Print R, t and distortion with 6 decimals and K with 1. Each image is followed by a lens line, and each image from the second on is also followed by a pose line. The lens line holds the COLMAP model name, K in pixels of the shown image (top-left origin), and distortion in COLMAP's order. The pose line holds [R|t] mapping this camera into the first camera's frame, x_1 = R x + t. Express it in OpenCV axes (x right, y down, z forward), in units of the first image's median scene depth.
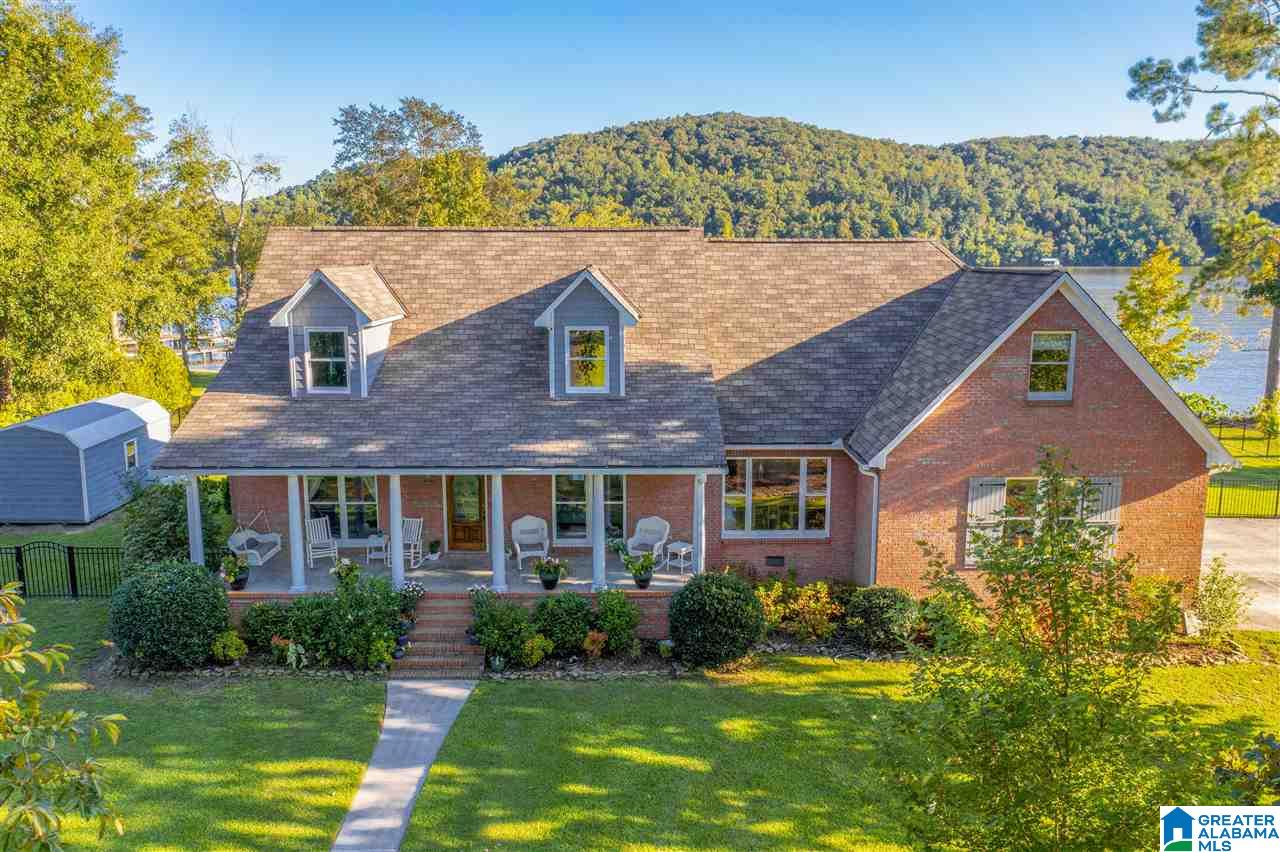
lens RADIAL K [[1002.5, 0, 647.5], [0, 1002.5, 421.6], [0, 0, 1]] dist [-0.003637, -0.002497]
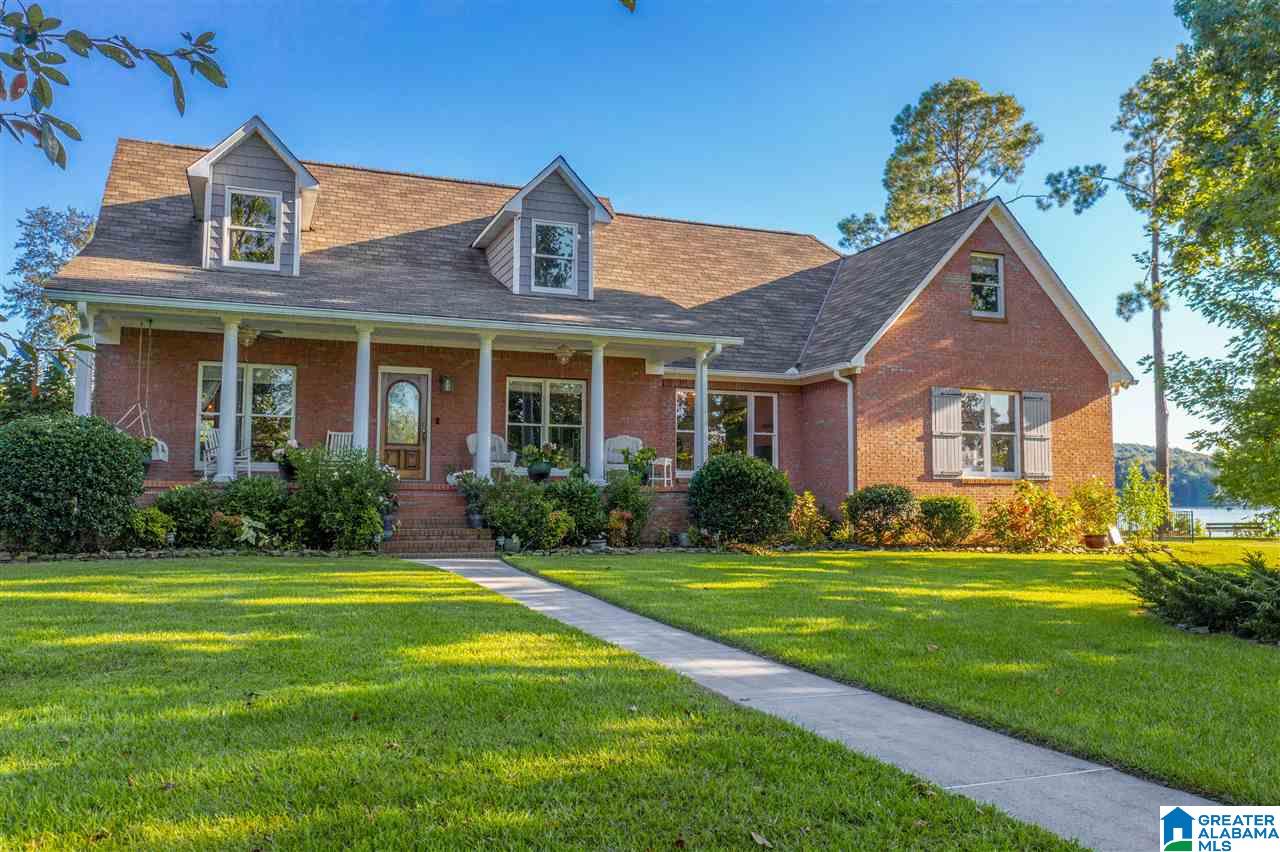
lens RADIAL K [[1002.5, 0, 640.2], [0, 1002.5, 426.0], [0, 0, 1]] dist [-0.003637, -0.002497]
pose [[0.937240, 0.030354, 0.347361, -0.303066], [0.053610, 0.971814, -0.229571, 0.305126], [-0.344539, 0.233785, 0.909196, 0.177116]]
